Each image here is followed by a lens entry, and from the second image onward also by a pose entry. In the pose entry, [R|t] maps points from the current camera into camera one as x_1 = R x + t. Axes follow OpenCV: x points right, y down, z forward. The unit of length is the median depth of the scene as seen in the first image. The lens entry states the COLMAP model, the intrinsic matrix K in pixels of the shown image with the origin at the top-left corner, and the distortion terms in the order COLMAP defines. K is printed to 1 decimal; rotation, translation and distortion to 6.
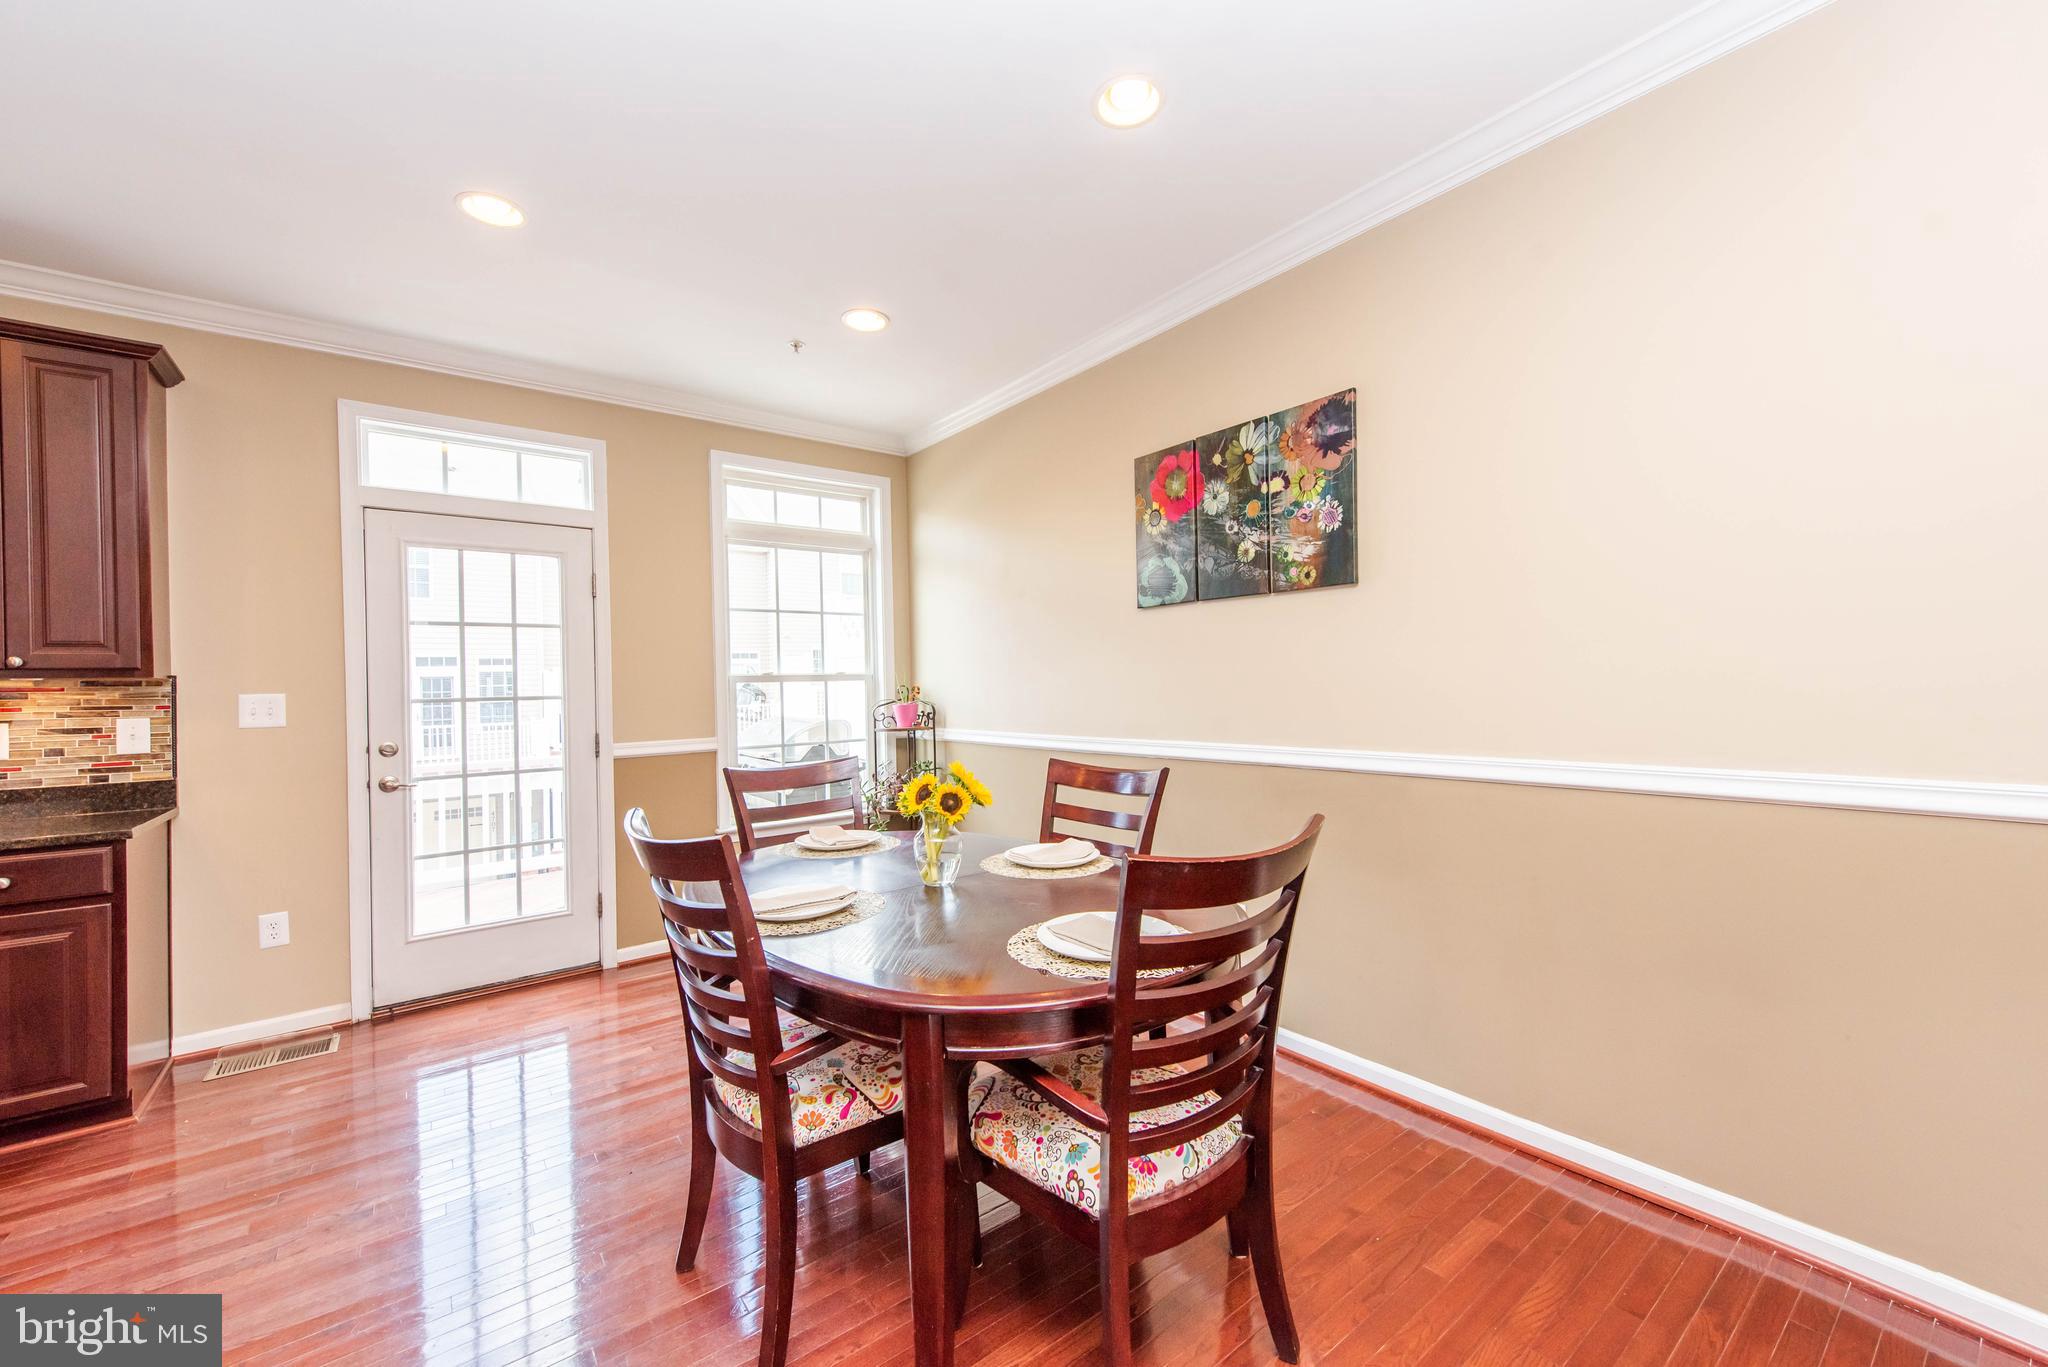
lens RADIAL K [[802.7, 0, 1027.5], [0, 802.7, 682.1], [0, 0, 1]] dist [0.019824, -0.005647]
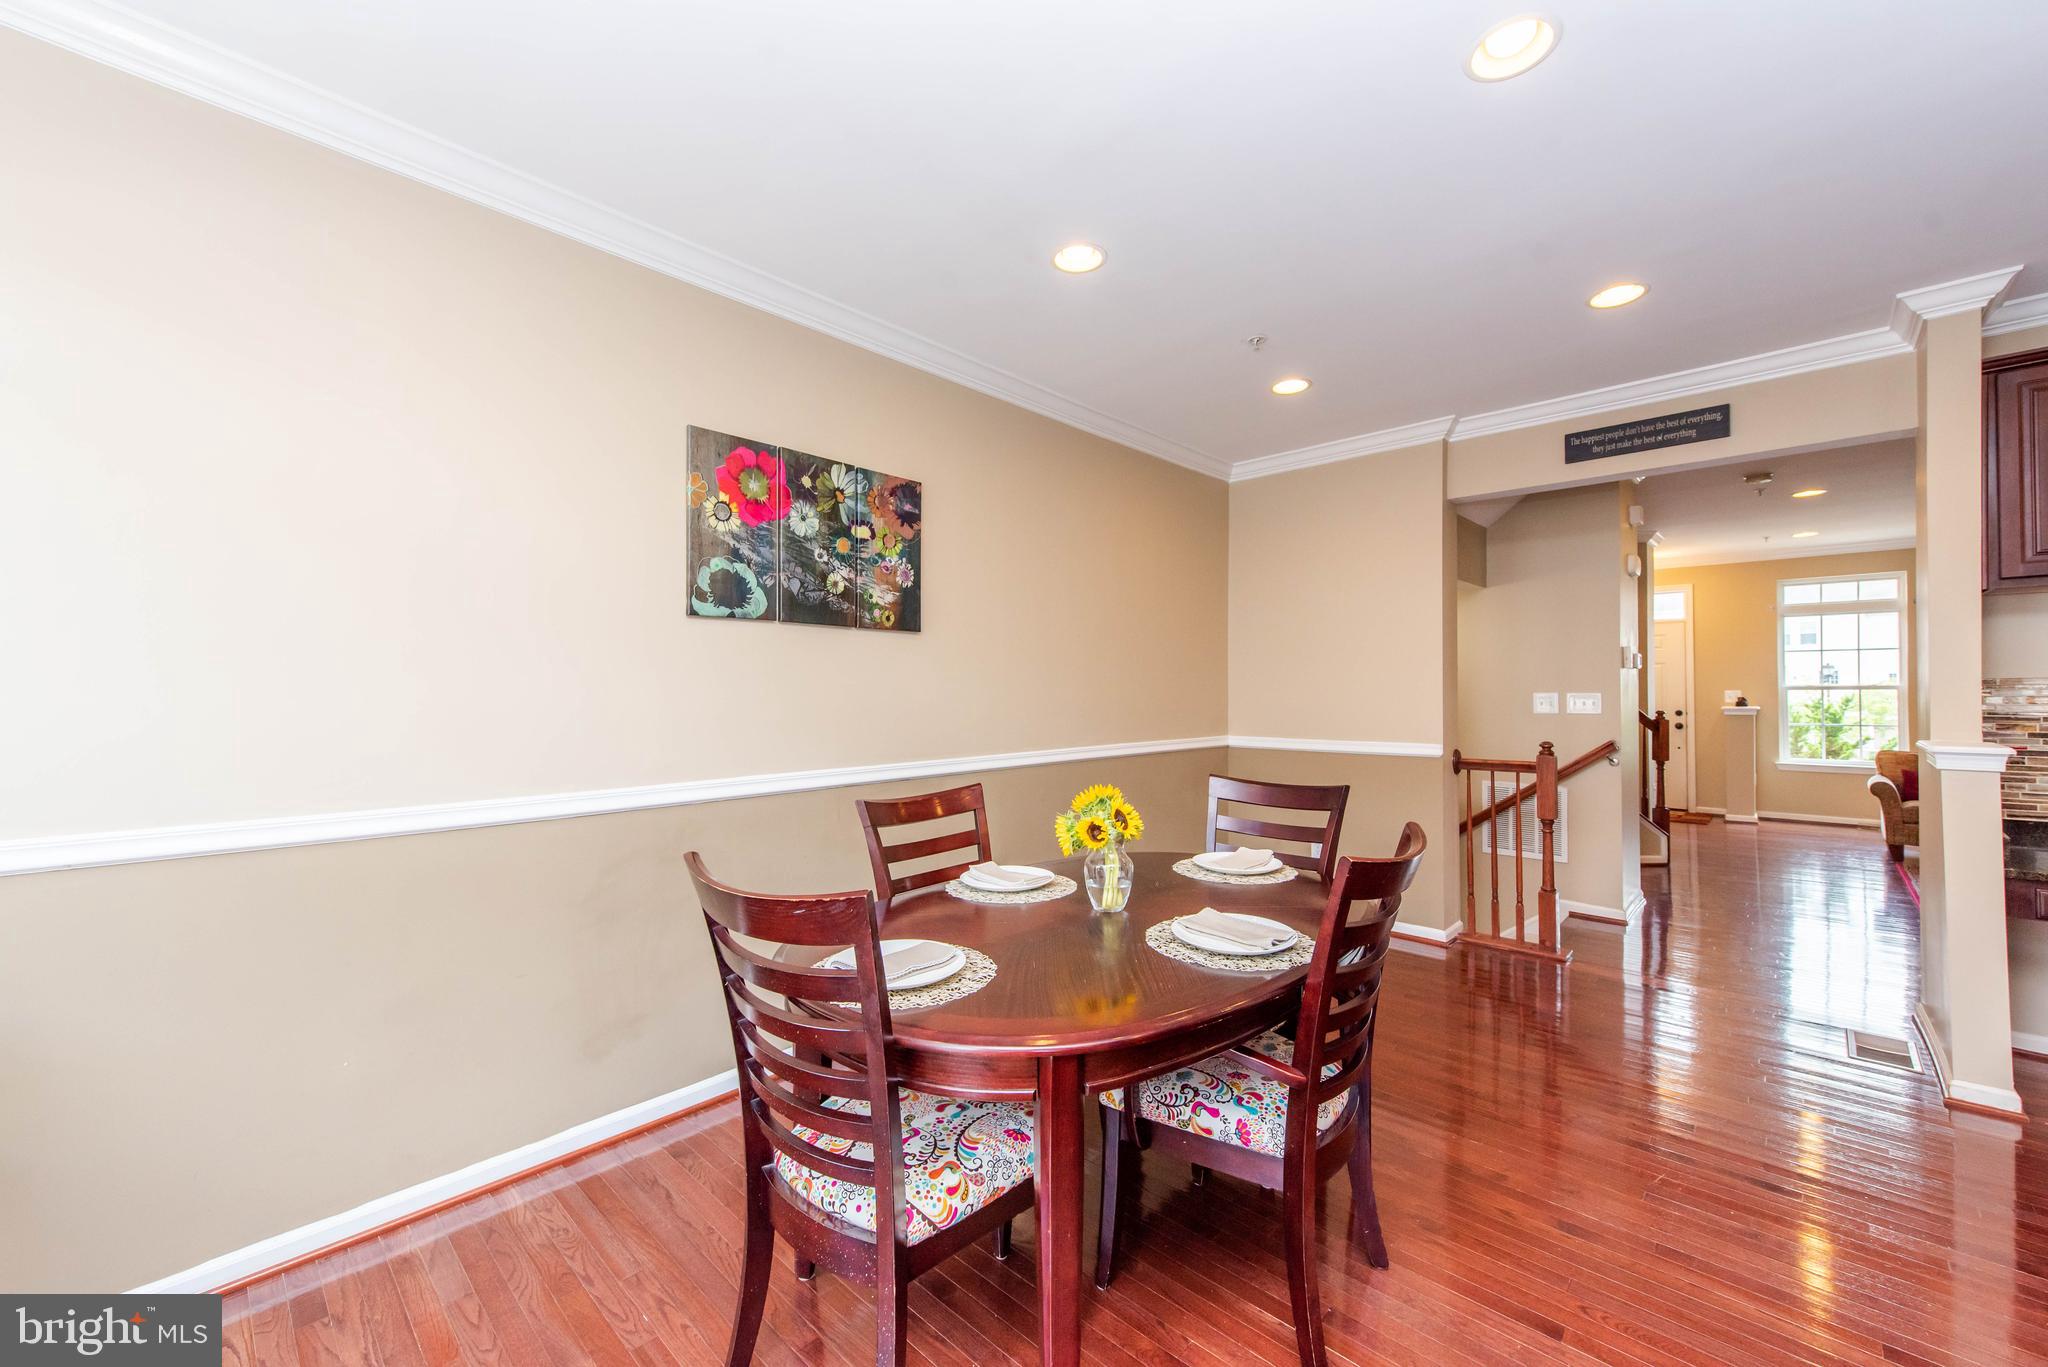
lens RADIAL K [[802.7, 0, 1027.5], [0, 802.7, 682.1], [0, 0, 1]] dist [0.019824, -0.005647]
pose [[-0.160075, 0.036875, 0.986416, -0.801403], [0.004930, 0.999319, -0.036557, 0.004962], [-0.987092, -0.000989, -0.160148, 0.930741]]
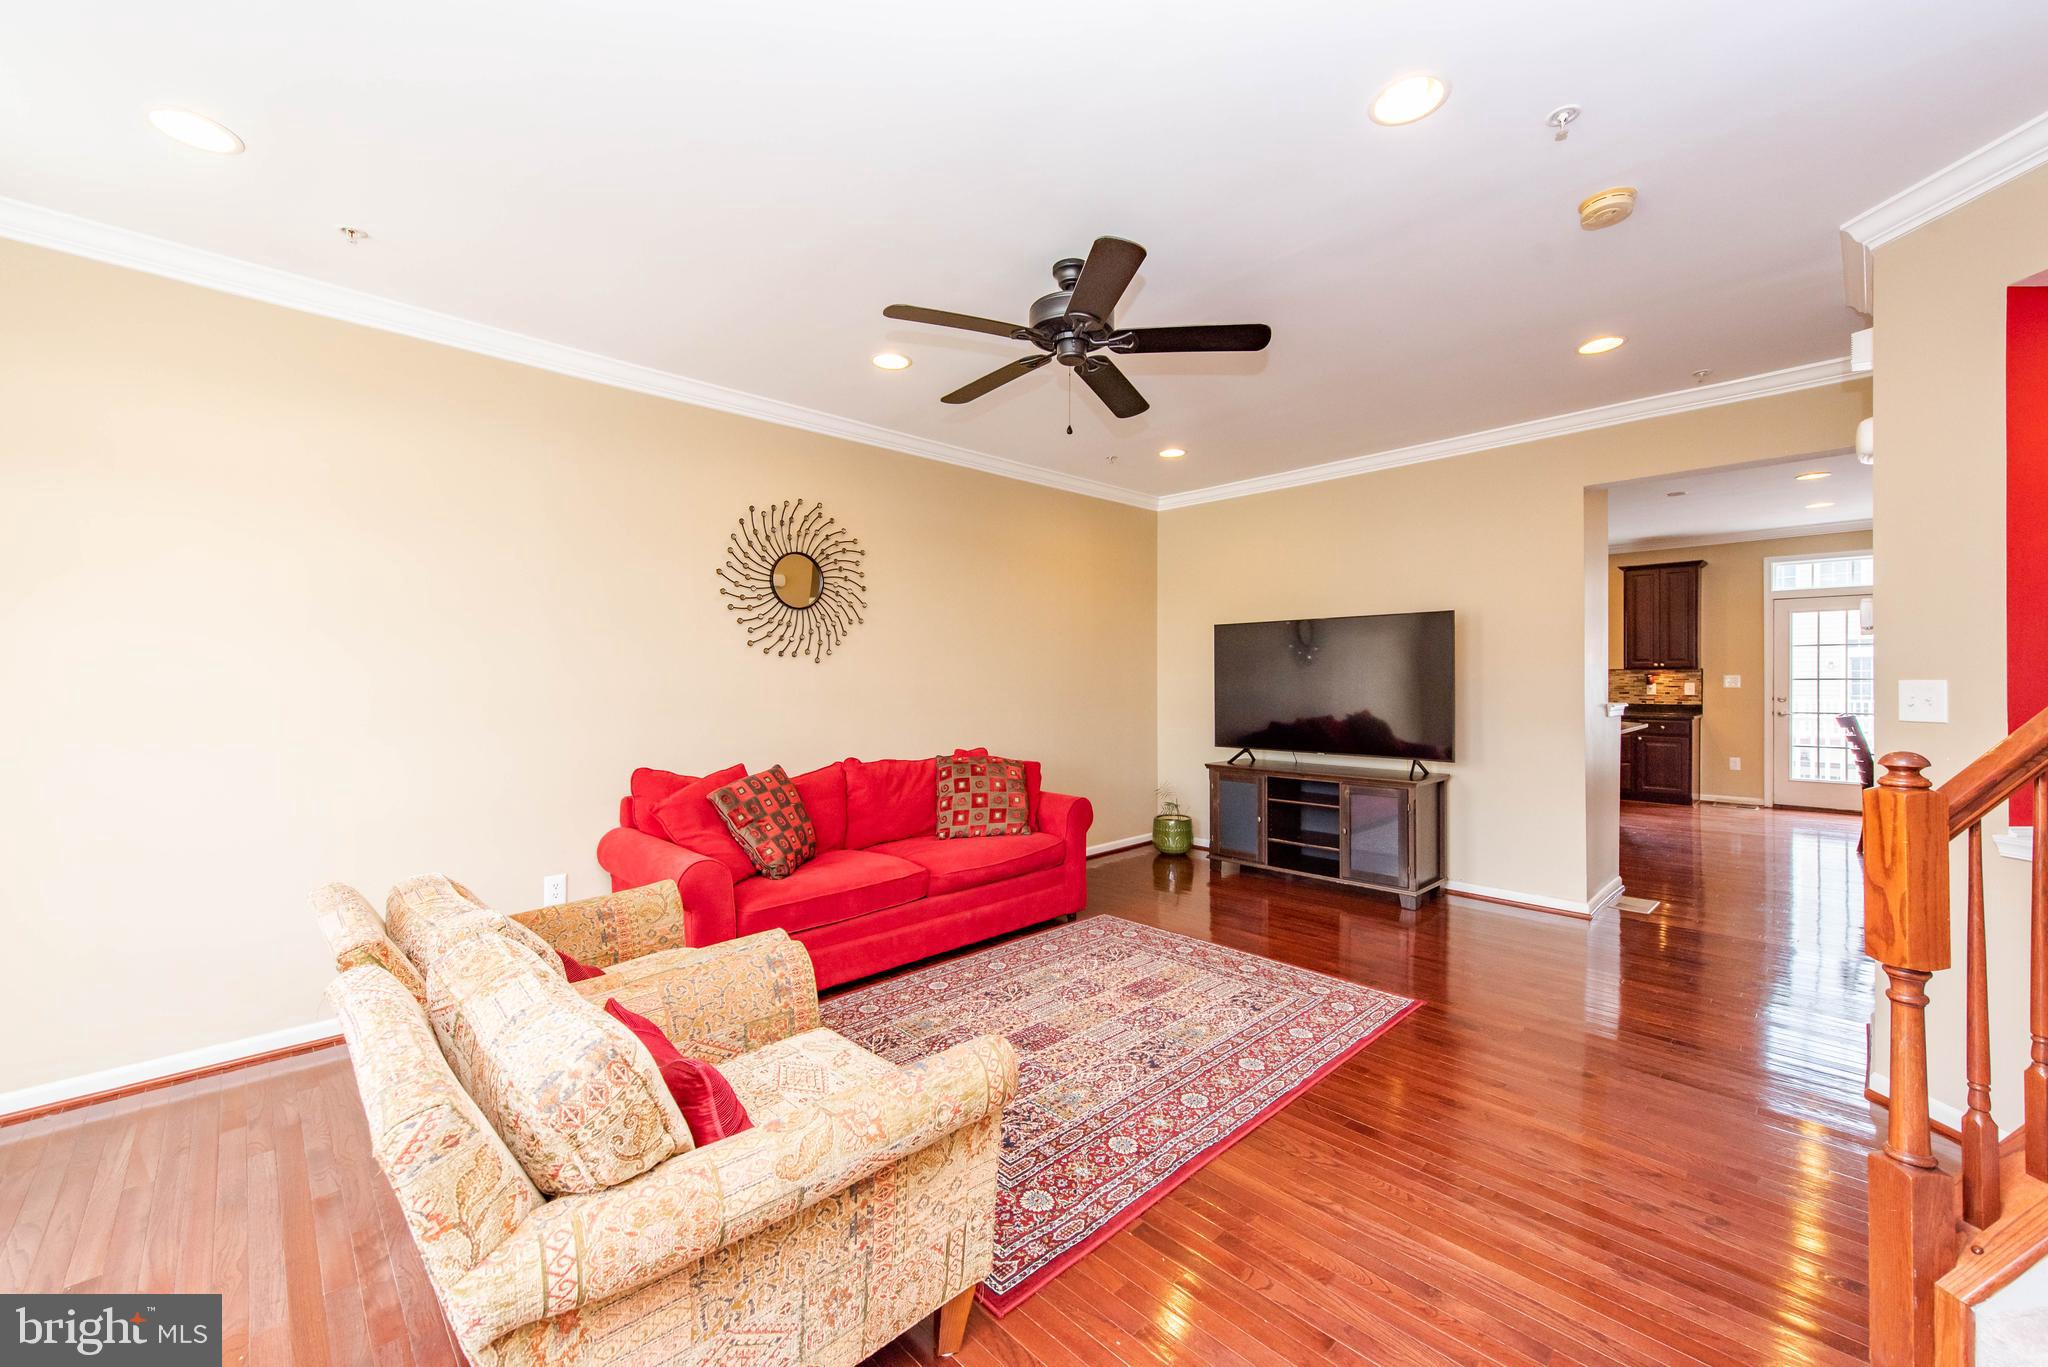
lens RADIAL K [[802.7, 0, 1027.5], [0, 802.7, 682.1], [0, 0, 1]] dist [0.019824, -0.005647]
pose [[0.125242, 0.027090, -0.991756, 1.594593], [0.004584, 0.999601, 0.027884, -0.054232], [0.992116, -0.008038, 0.125068, -1.834155]]
